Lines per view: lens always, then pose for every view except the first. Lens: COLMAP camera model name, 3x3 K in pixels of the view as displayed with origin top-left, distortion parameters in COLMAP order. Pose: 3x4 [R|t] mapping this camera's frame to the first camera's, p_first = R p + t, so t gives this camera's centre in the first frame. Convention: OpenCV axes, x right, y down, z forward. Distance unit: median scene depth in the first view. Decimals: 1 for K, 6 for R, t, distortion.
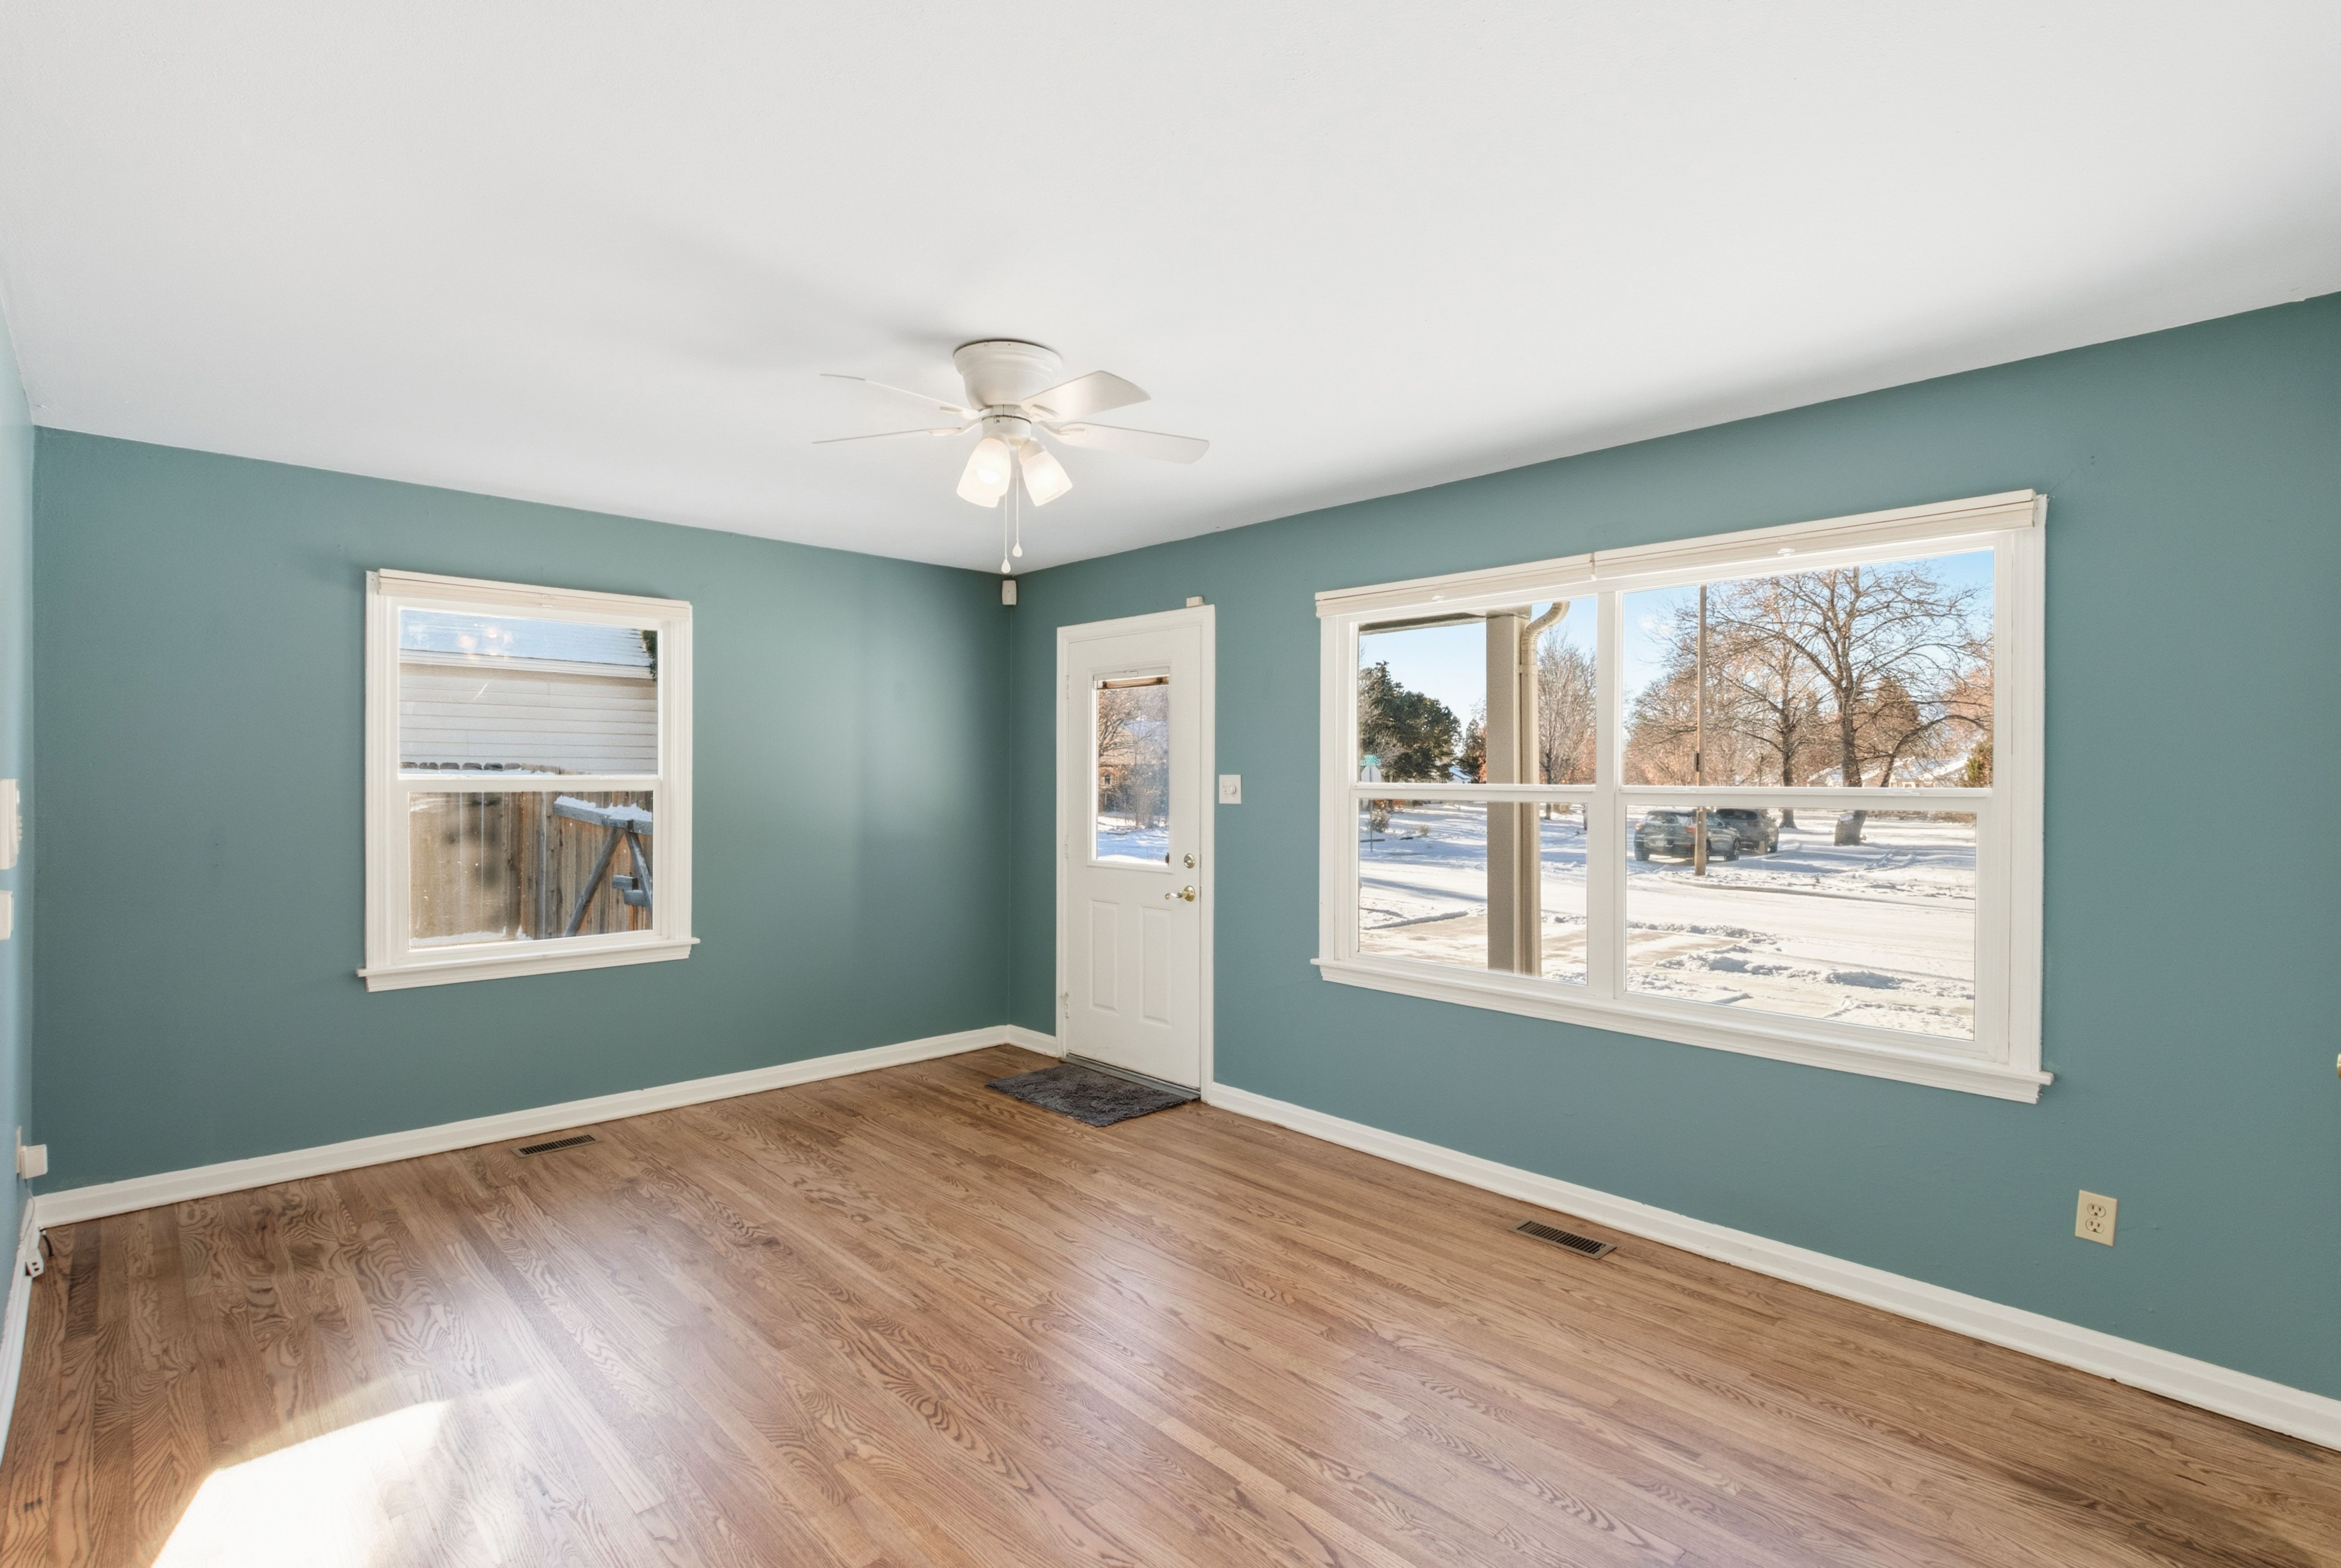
lens RADIAL K [[1124.1, 0, 1144.5], [0, 1124.1, 785.3], [0, 0, 1]] dist [-0.003577, 0.001119]
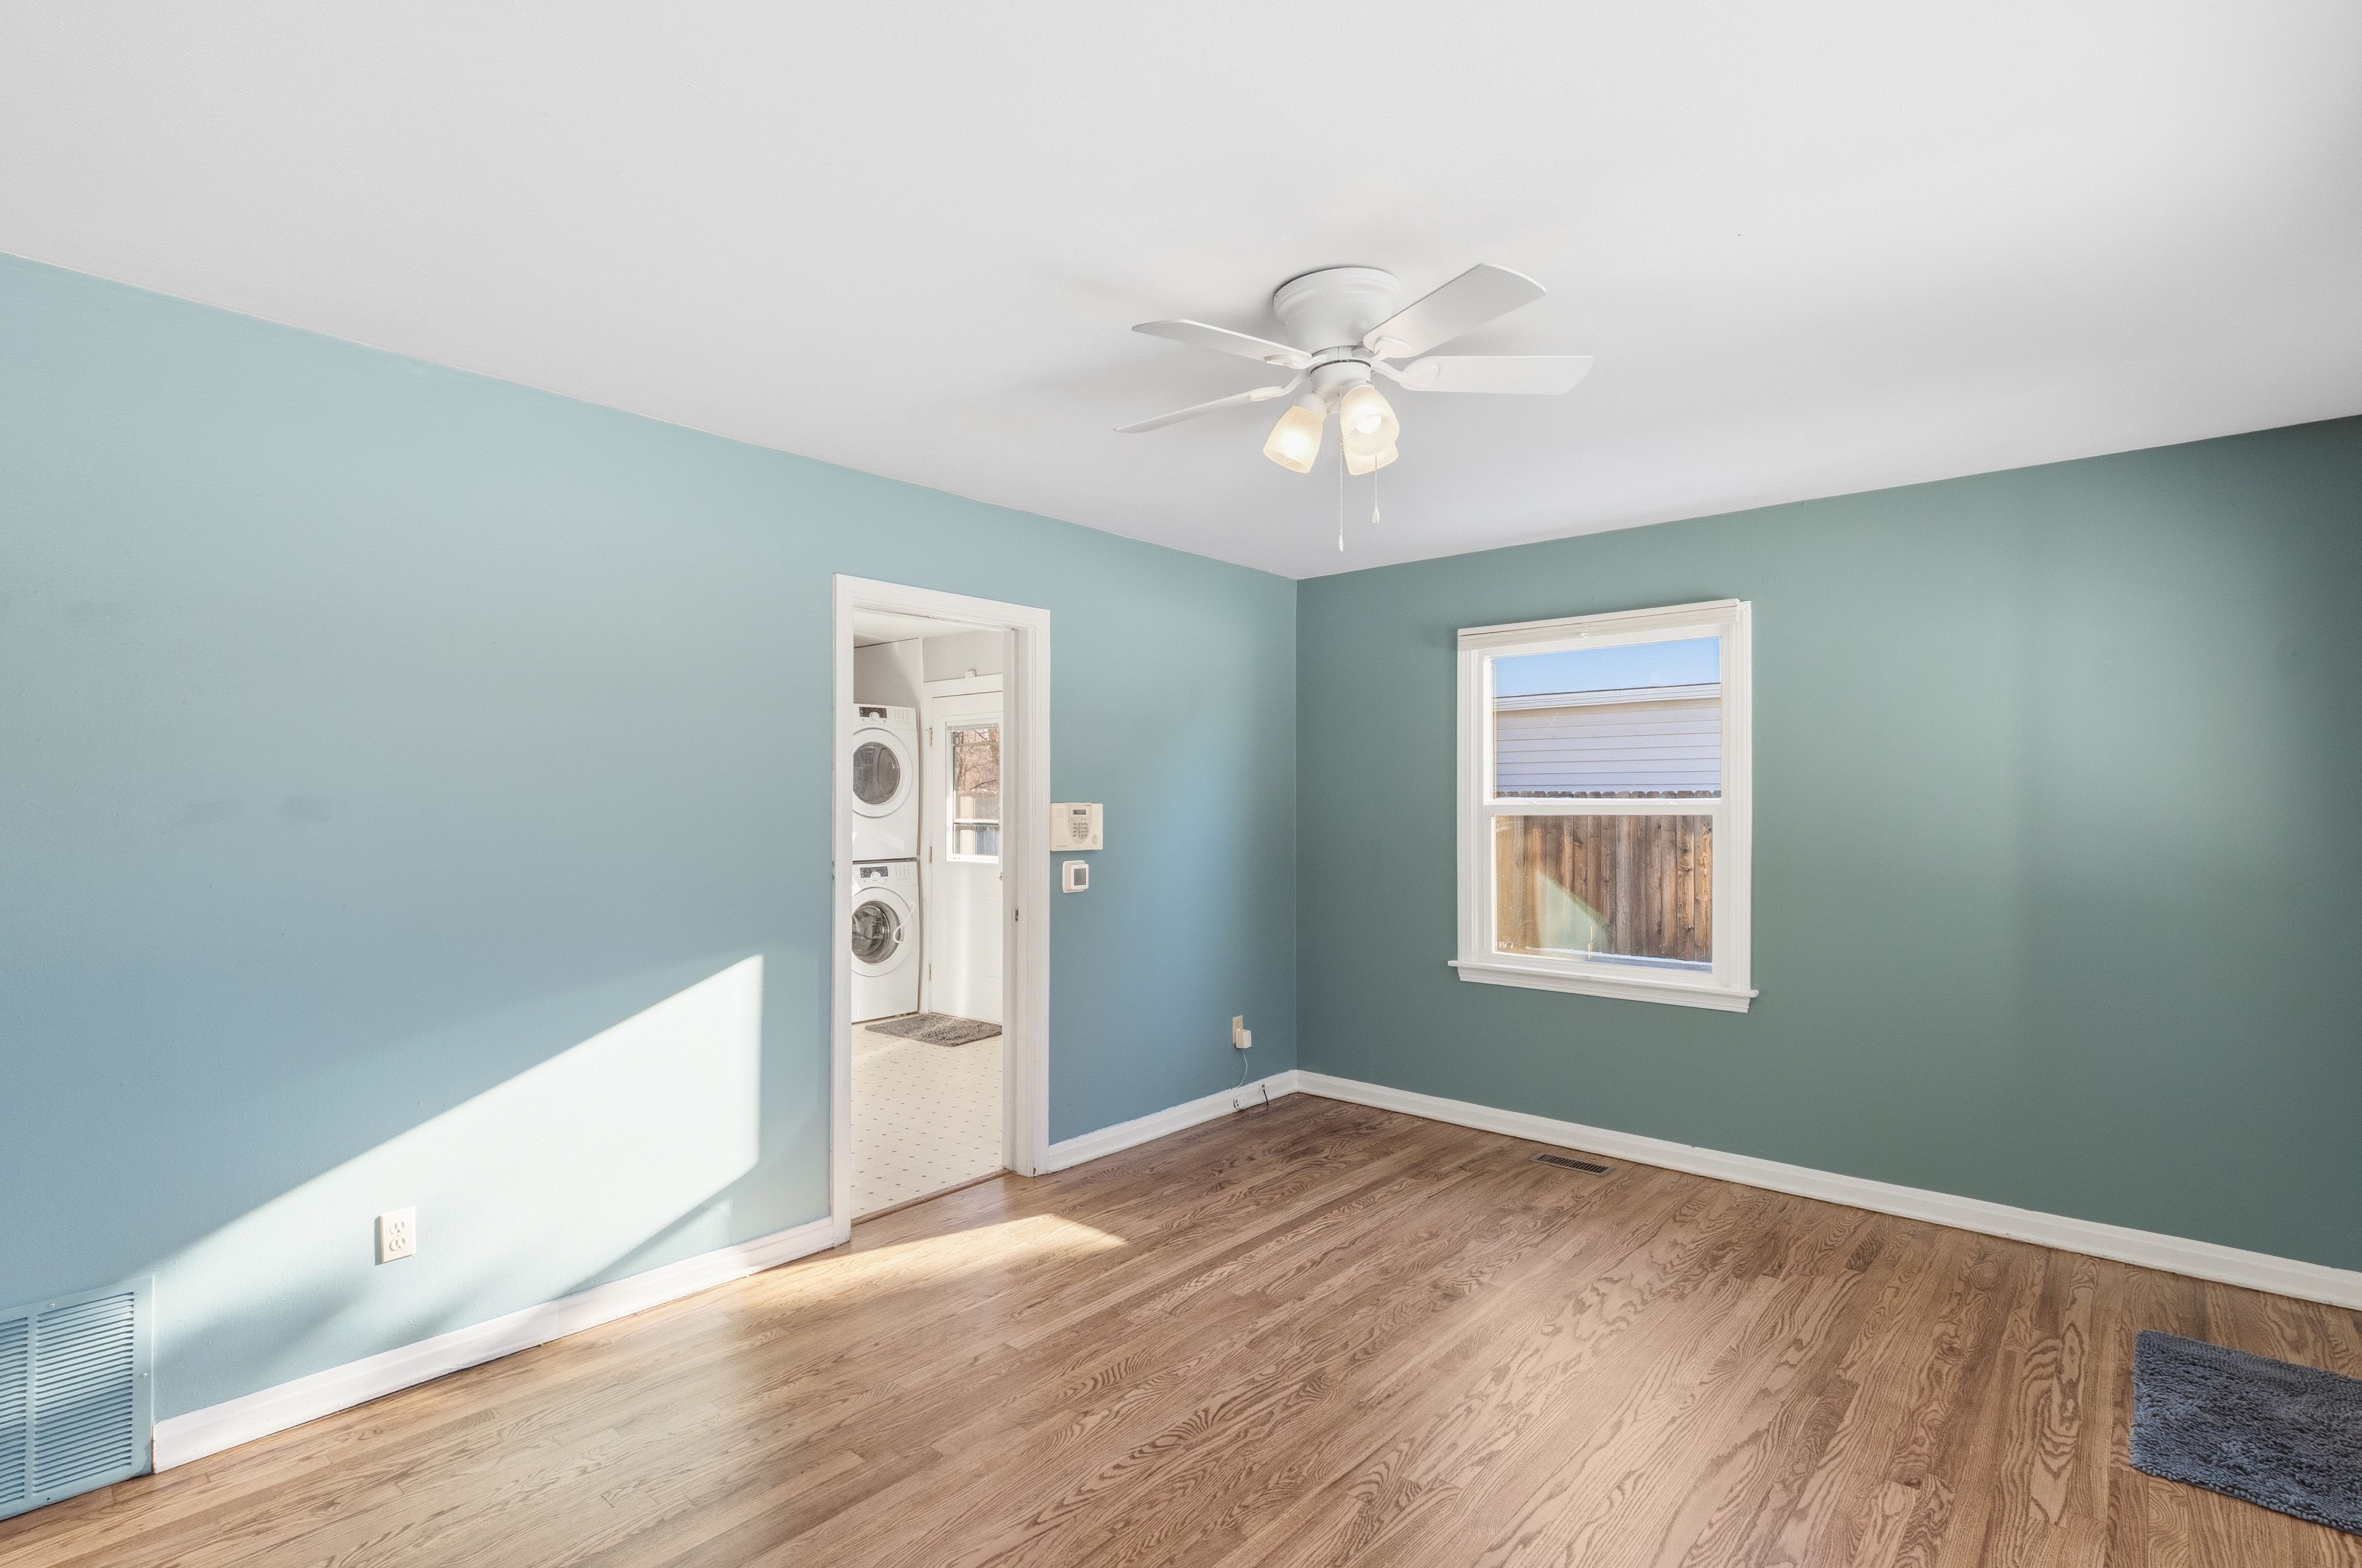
lens RADIAL K [[1134.2, 0, 1154.8], [0, 1134.2, 785.3], [0, 0, 1]] dist [-0.003577, 0.001119]
pose [[0.098019, -0.018442, -0.995014, 0.528051], [-0.008967, 0.999771, -0.019413, 0.000368], [0.995144, 0.010825, 0.097831, 0.582938]]
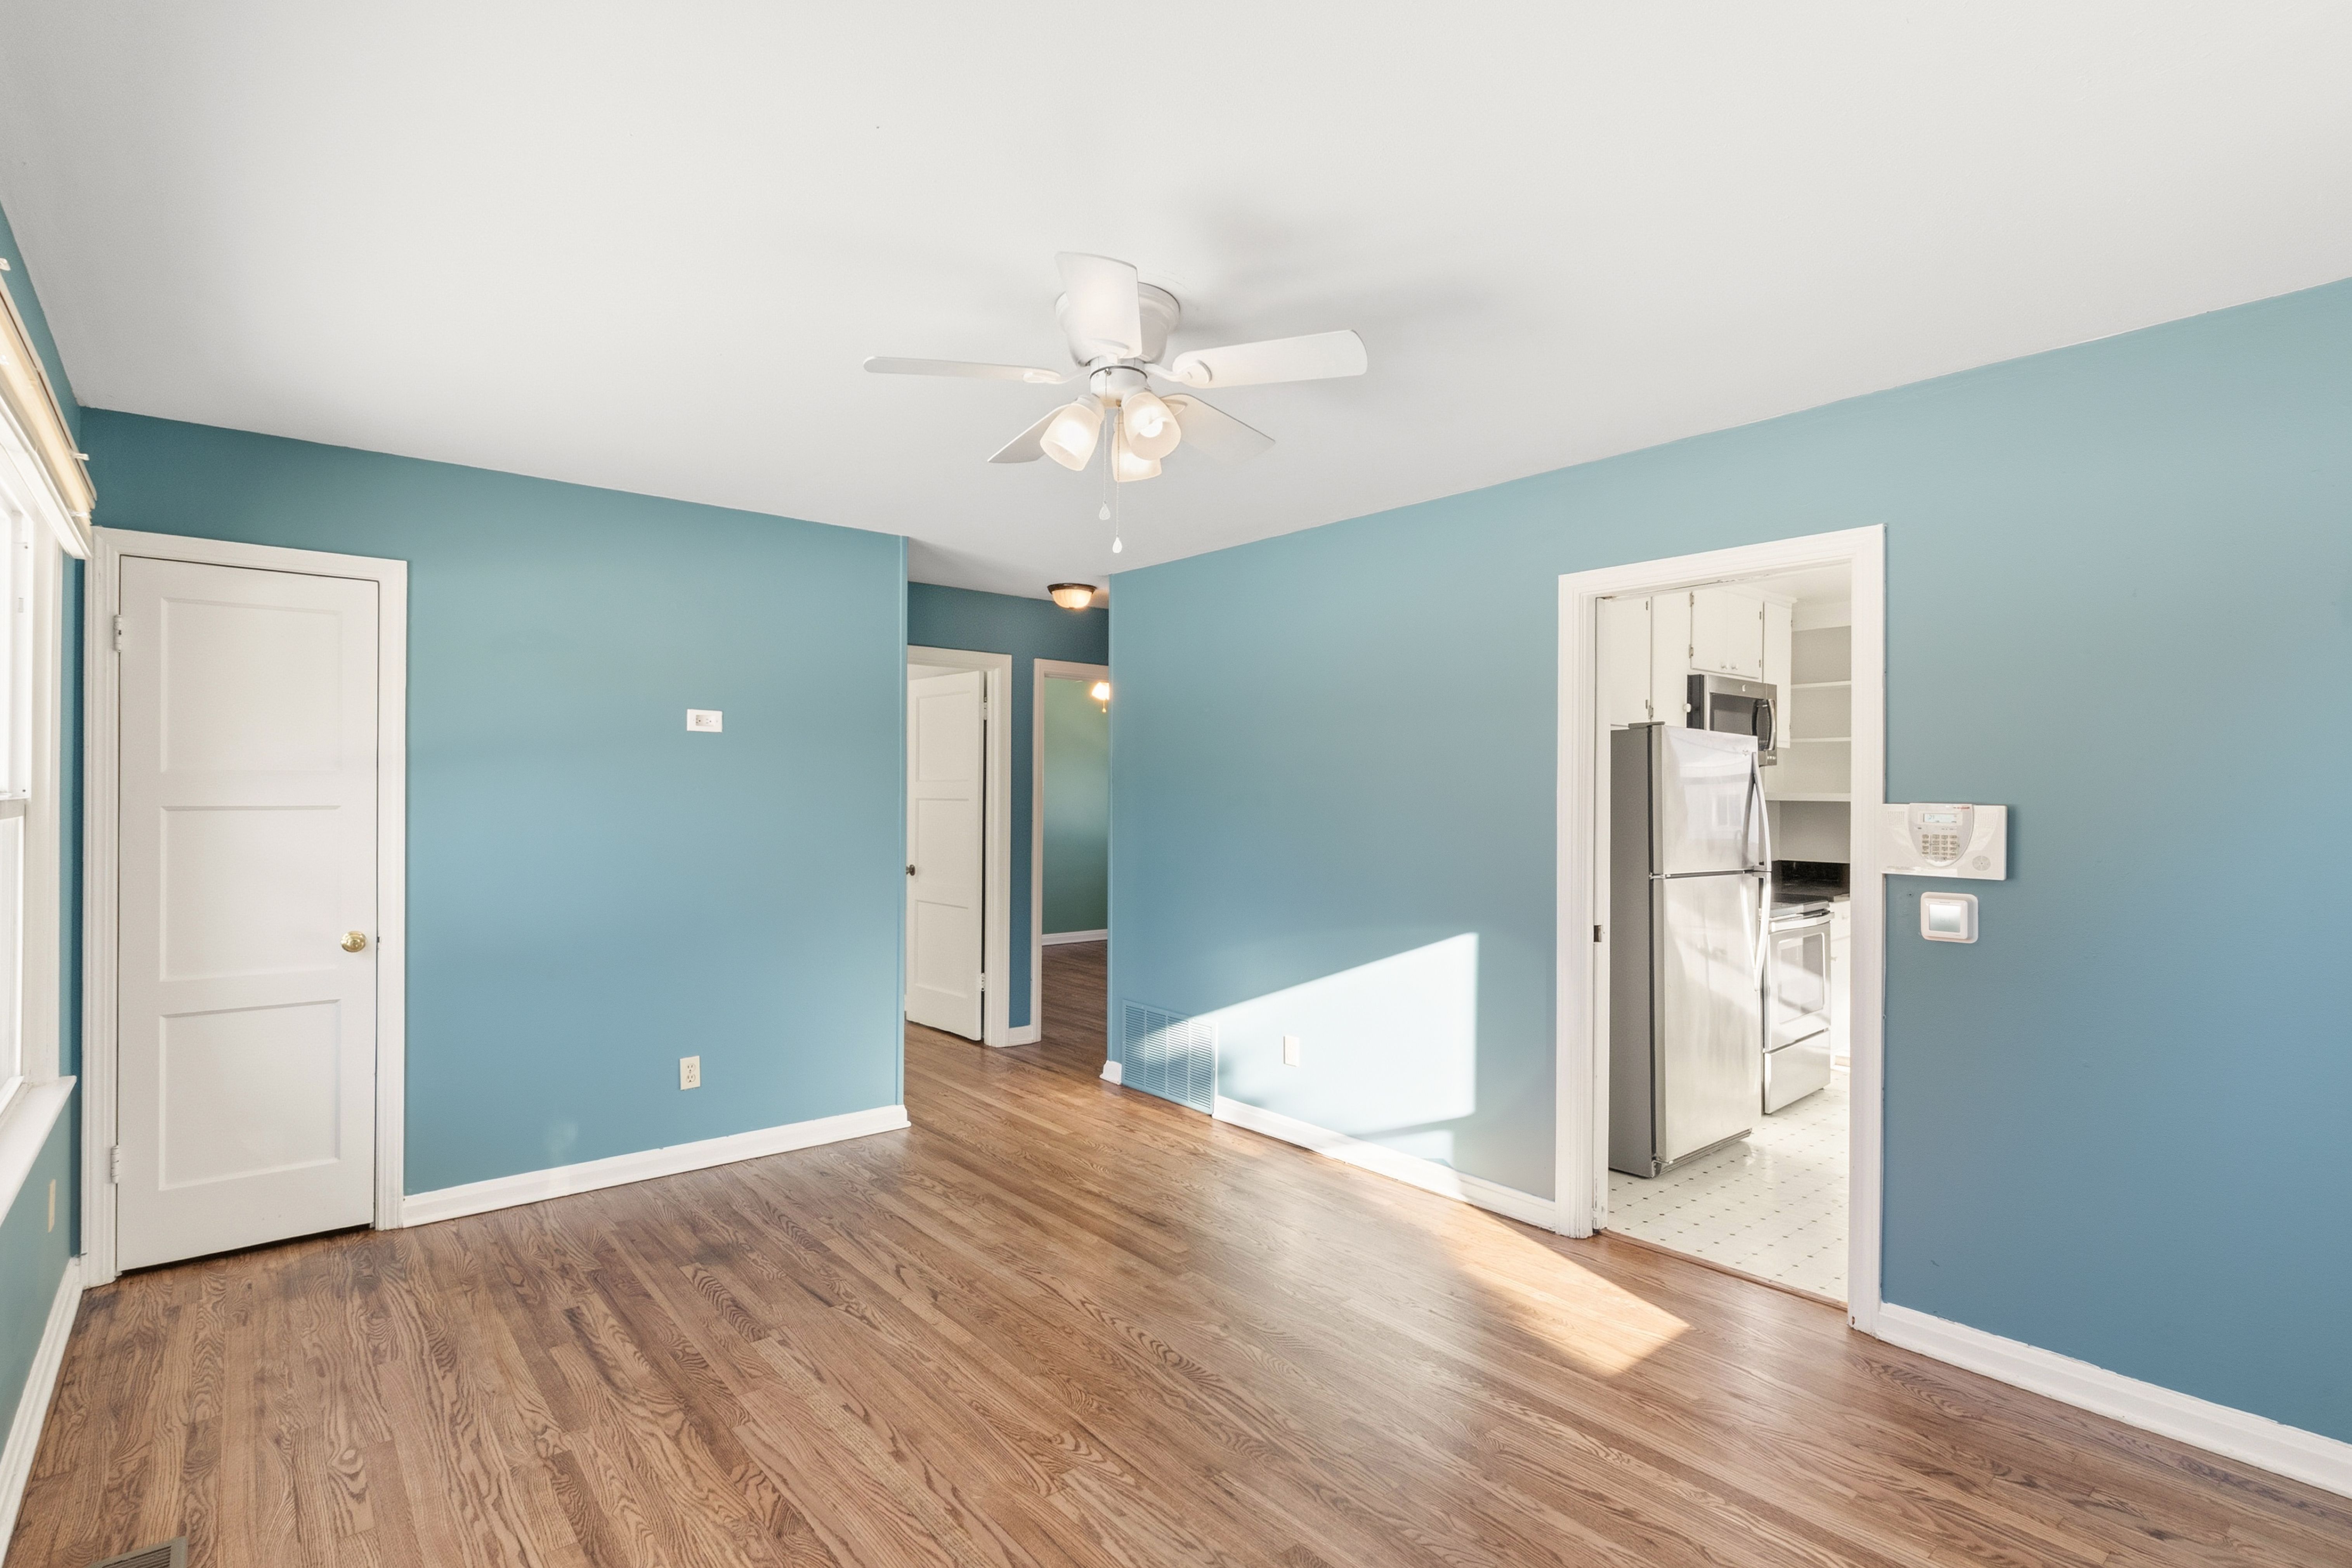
lens RADIAL K [[1129.3, 0, 1149.9], [0, 1129.3, 785.3], [0, 0, 1]] dist [-0.003577, 0.001119]
pose [[-0.998062, -0.012710, 0.060910, -0.152170], [-0.012793, 0.999918, -0.000981, -0.008174], [-0.060893, -0.001759, -0.998143, 1.394905]]
